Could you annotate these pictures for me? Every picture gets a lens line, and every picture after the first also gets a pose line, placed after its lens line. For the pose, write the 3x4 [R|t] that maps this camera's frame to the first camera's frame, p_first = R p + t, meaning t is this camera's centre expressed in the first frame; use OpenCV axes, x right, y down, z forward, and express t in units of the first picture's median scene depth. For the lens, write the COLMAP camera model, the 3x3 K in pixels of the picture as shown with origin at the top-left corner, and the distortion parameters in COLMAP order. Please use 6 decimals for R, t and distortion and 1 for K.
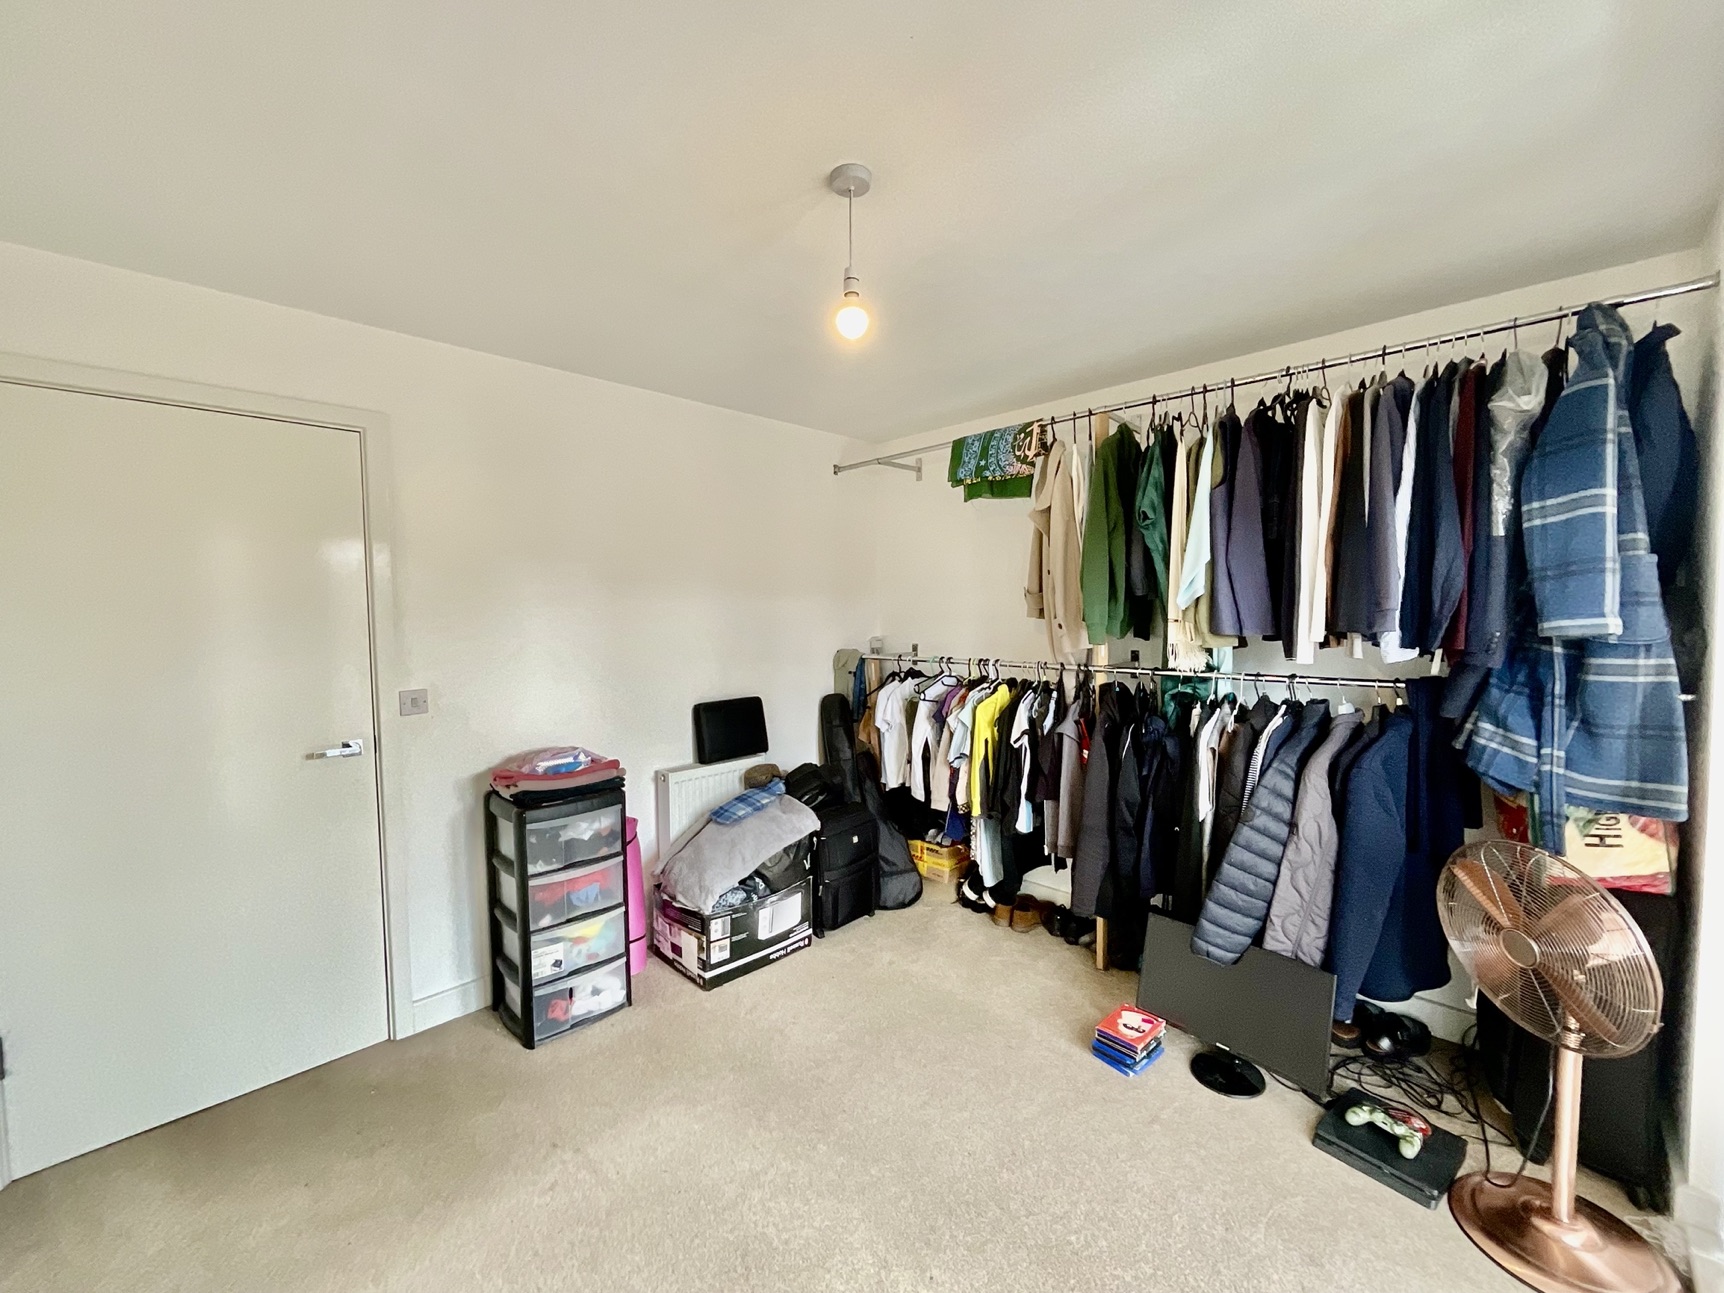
lens RADIAL K [[699.9, 0, 861.8], [0, 699.9, 649.8], [0, 0, 1]] dist [0.001374, 0.000324]
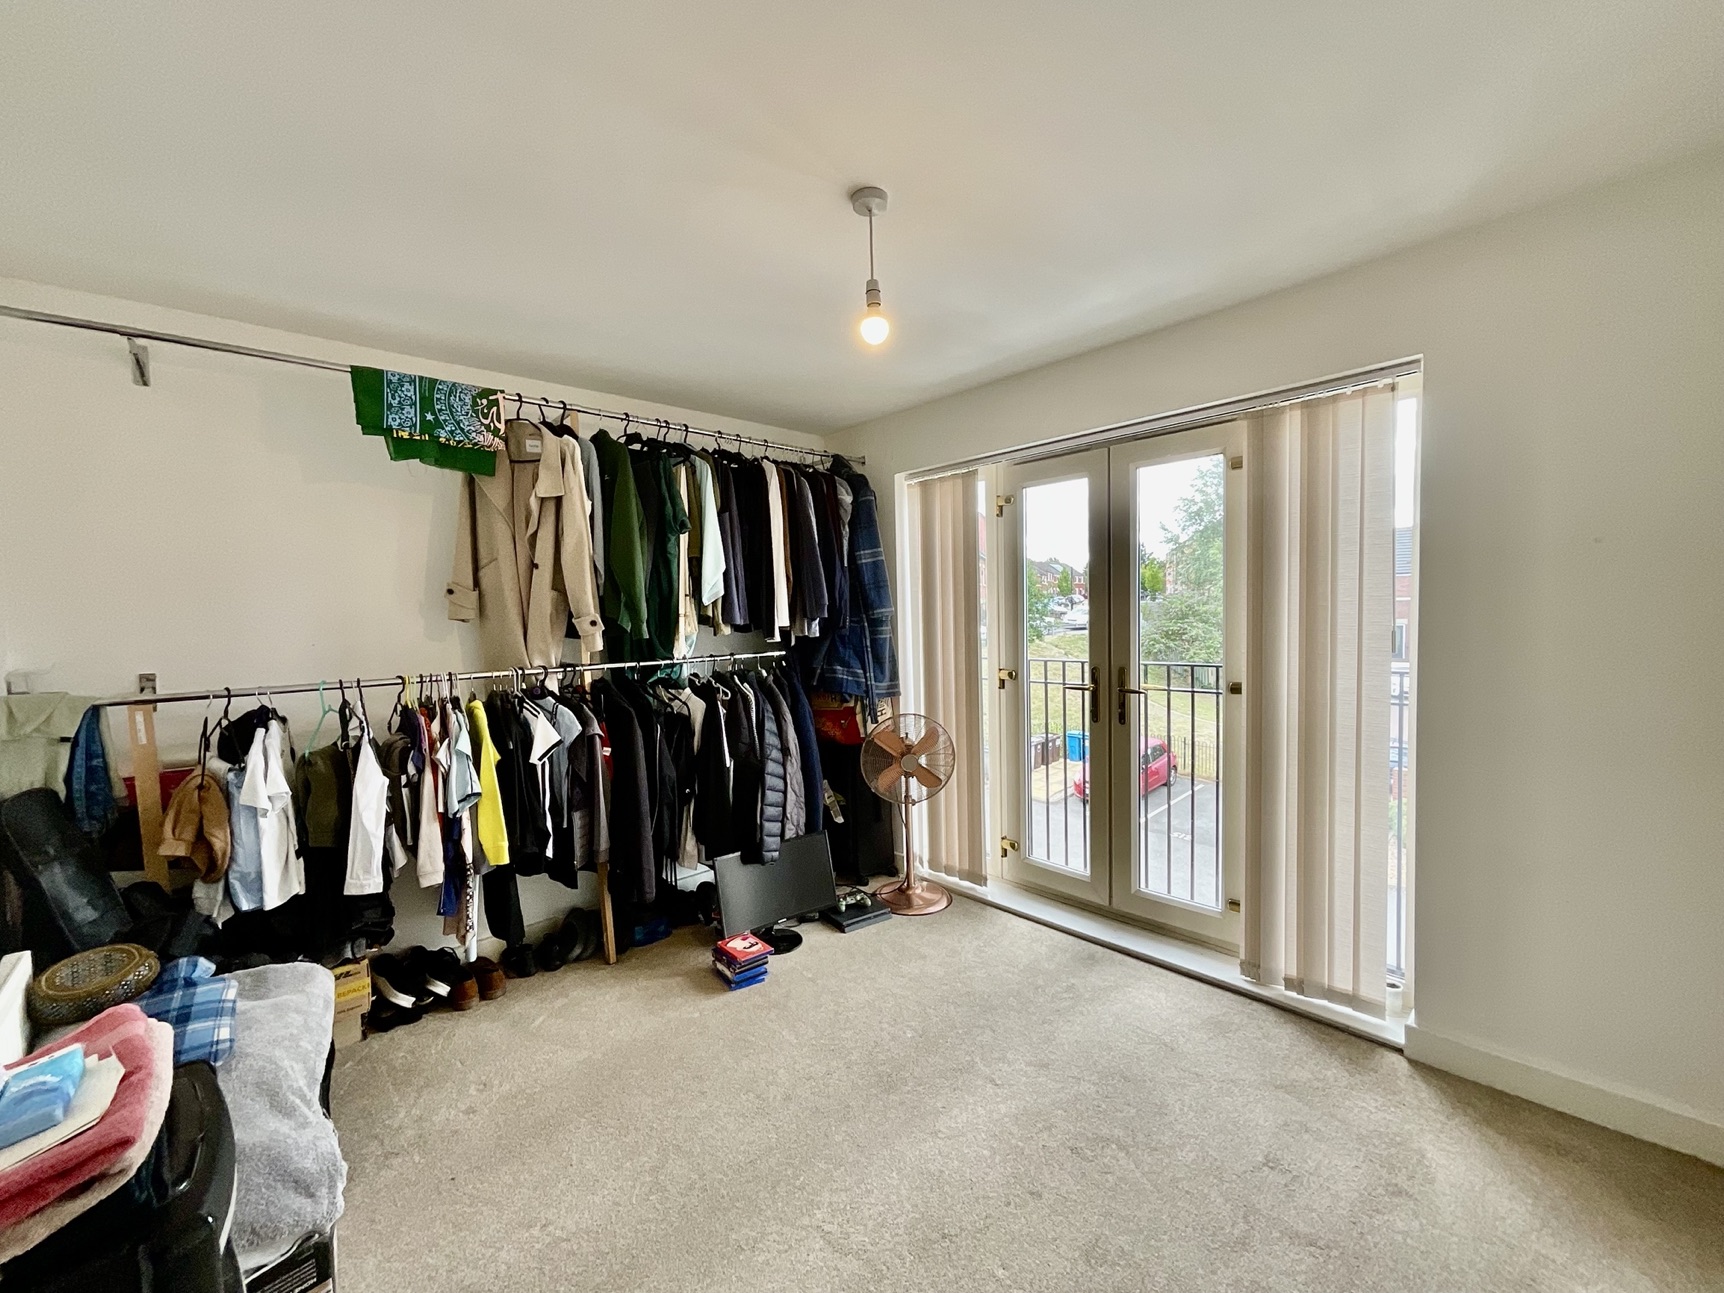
lens RADIAL K [[701.1, 0, 862.0], [0, 701.1, 646.5], [0, 0, 1]] dist [-0.000894, -0.000085]
pose [[0.053974, -0.039854, 0.997747, -0.732627], [0.082535, 0.995962, 0.035318, -0.005346], [-0.995126, 0.080443, 0.057045, 0.638180]]
